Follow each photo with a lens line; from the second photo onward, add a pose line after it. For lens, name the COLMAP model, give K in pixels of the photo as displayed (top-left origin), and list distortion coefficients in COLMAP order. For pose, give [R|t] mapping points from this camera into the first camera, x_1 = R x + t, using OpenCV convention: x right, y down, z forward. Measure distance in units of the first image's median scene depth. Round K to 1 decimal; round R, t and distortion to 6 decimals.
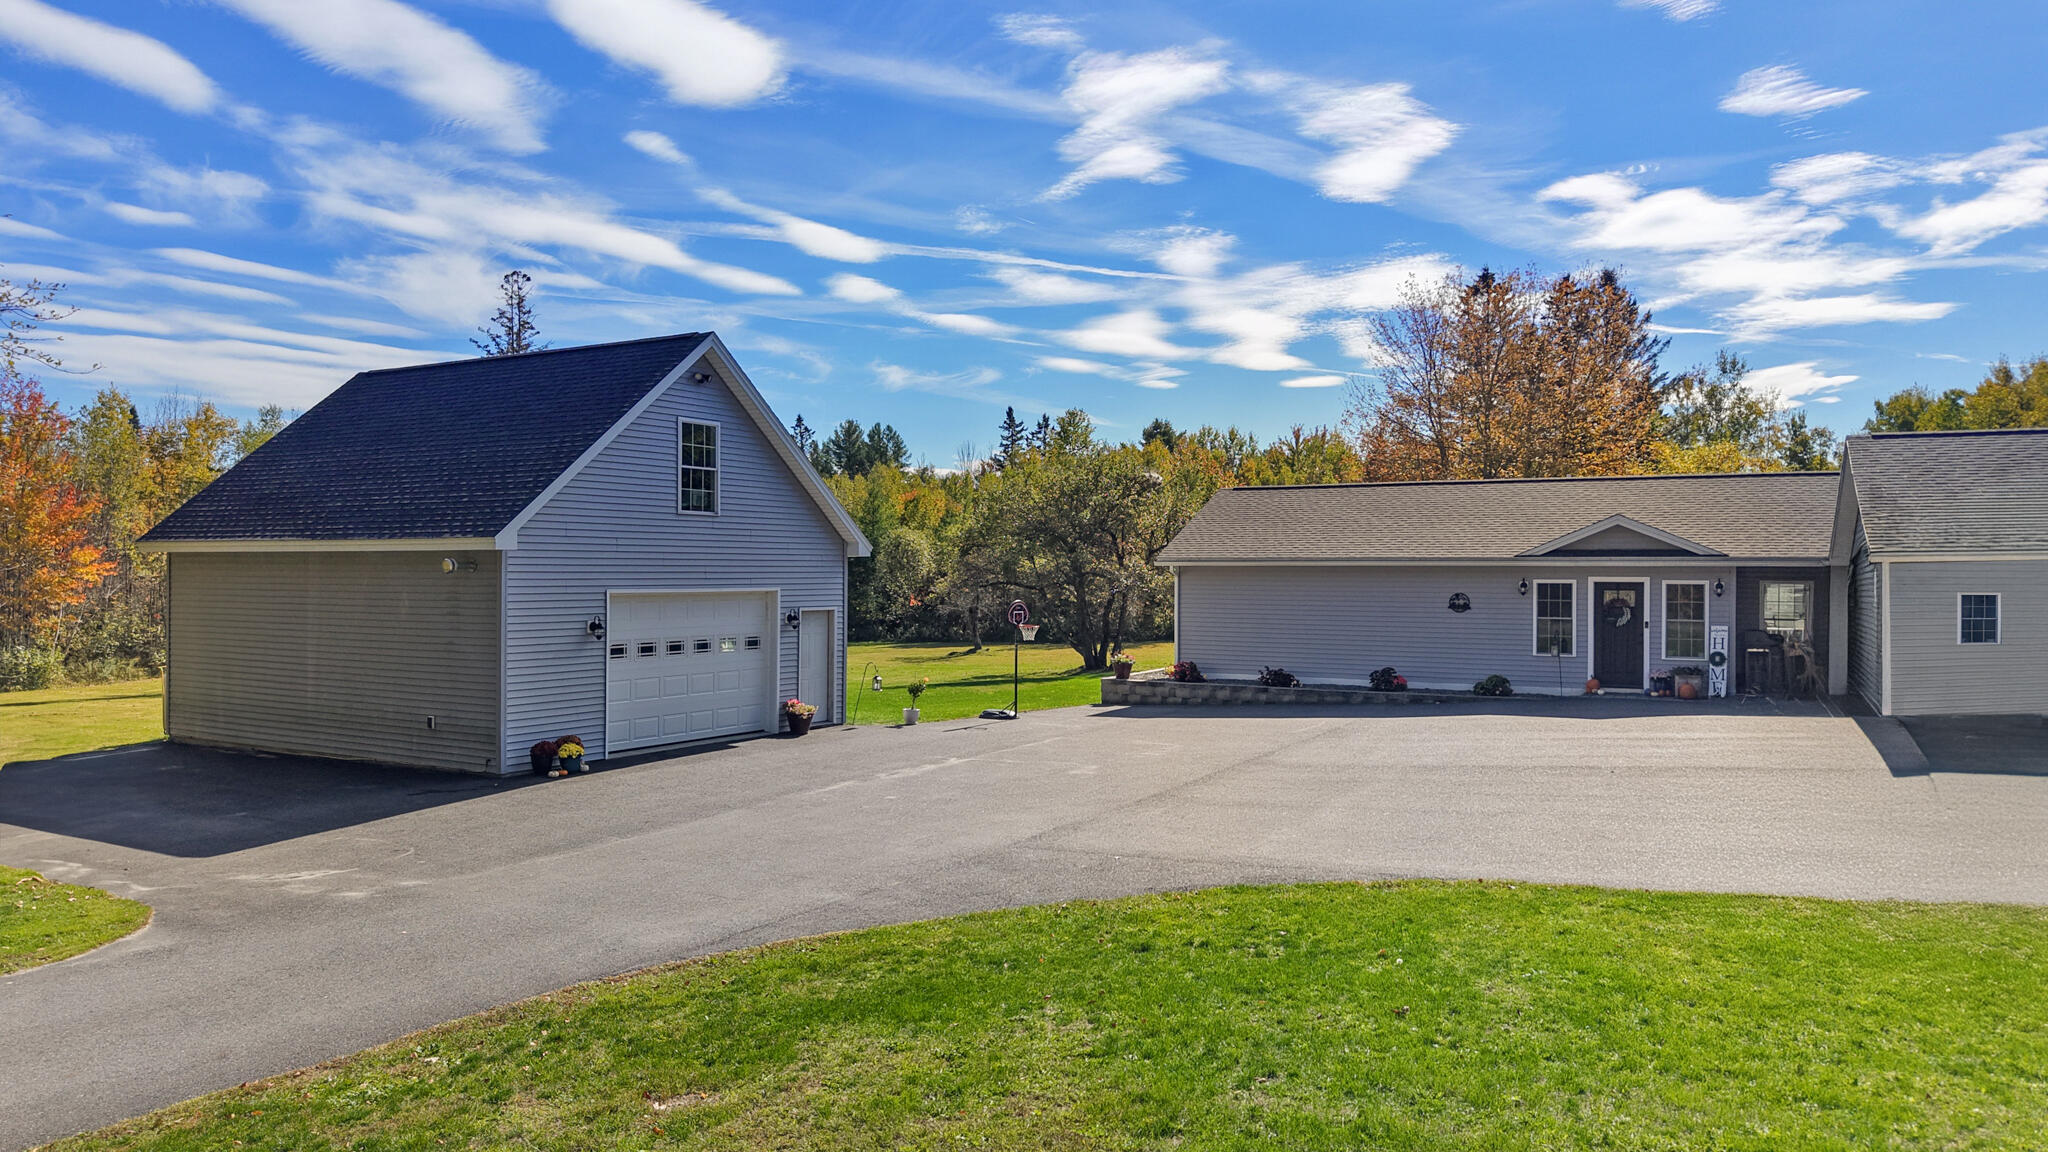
lens RADIAL K [[1468.3, 0, 1027.4], [0, 1468.3, 565.9], [0, 0, 1]] dist [0.097107, -0.138419]
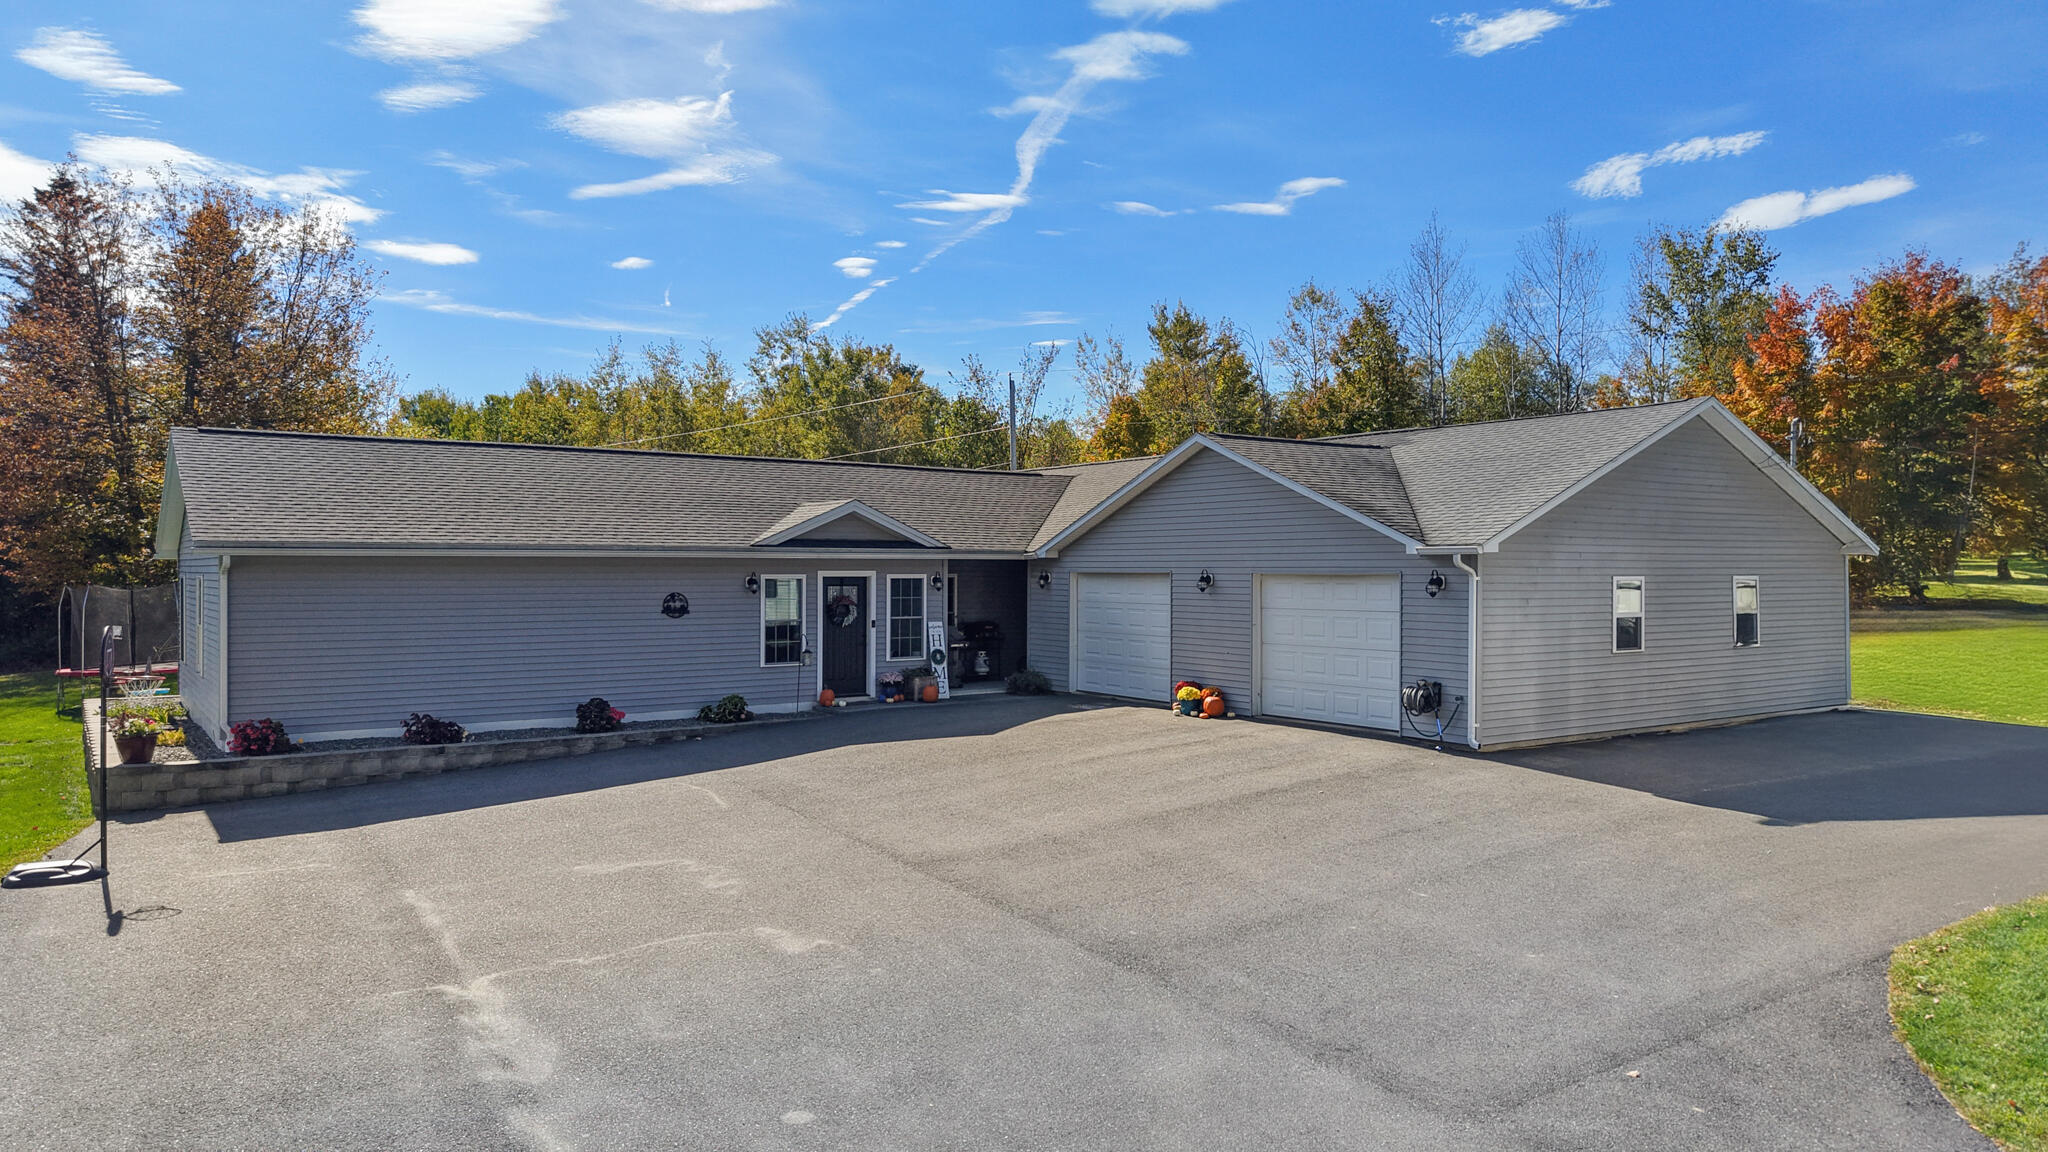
lens RADIAL K [[1389.2, 0, 1030.0], [0, 1389.2, 573.6], [0, 0, 1]] dist [0.042904, -0.053928]
pose [[0.430784, -0.006149, 0.902434, -0.290081], [-0.002000, 0.999968, 0.007768, 0.002490], [-0.902453, -0.005151, 0.430758, 0.536117]]
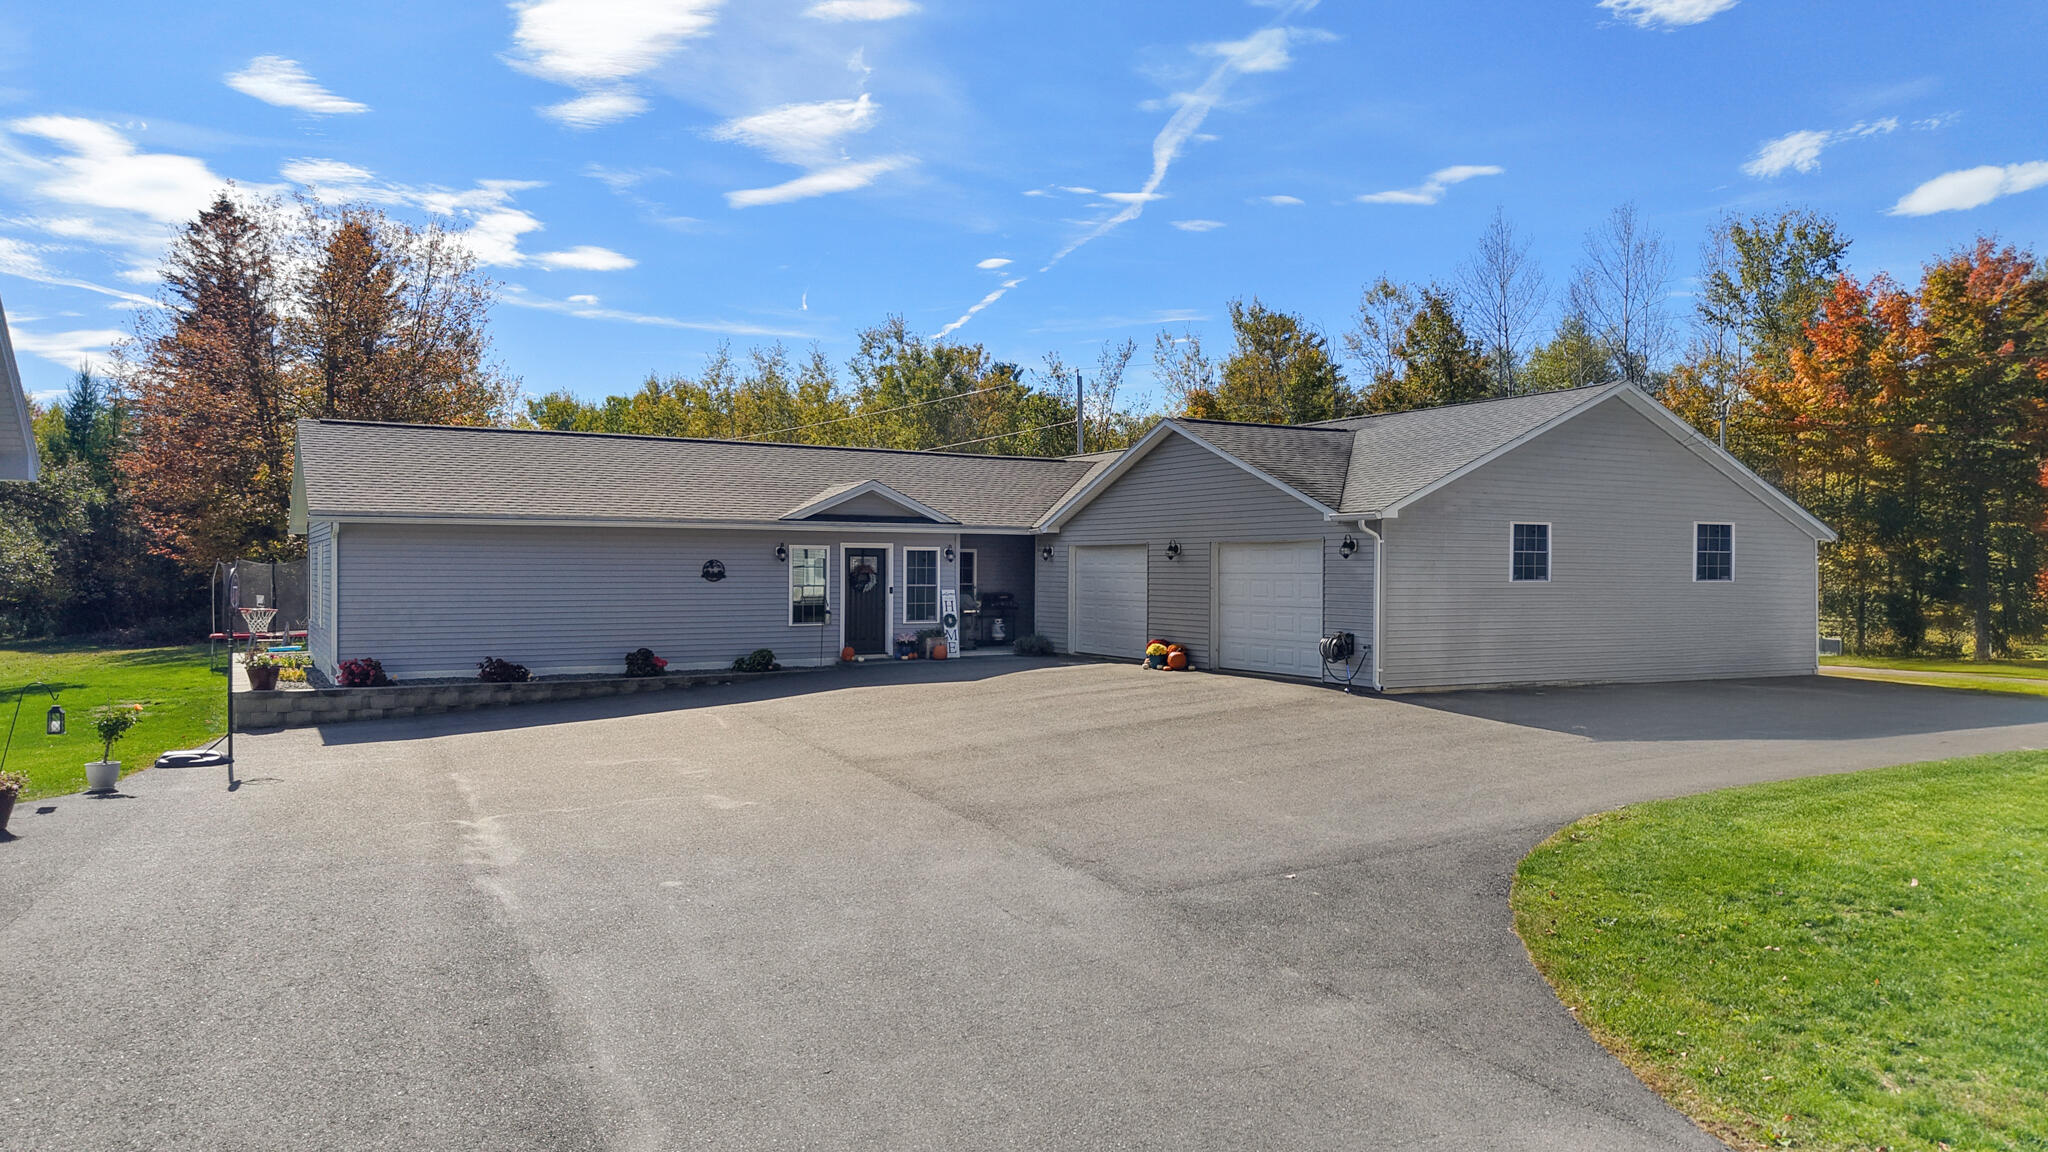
lens RADIAL K [[1396.1, 0, 1024.0], [0, 1396.1, 576.0], [0, 0, 1]] dist [0.062634, -0.088044]
pose [[0.512444, -0.006195, 0.858698, -0.343899], [-0.003885, 0.999947, 0.009532, 0.019840], [-0.858712, -0.008221, 0.512393, 0.420447]]
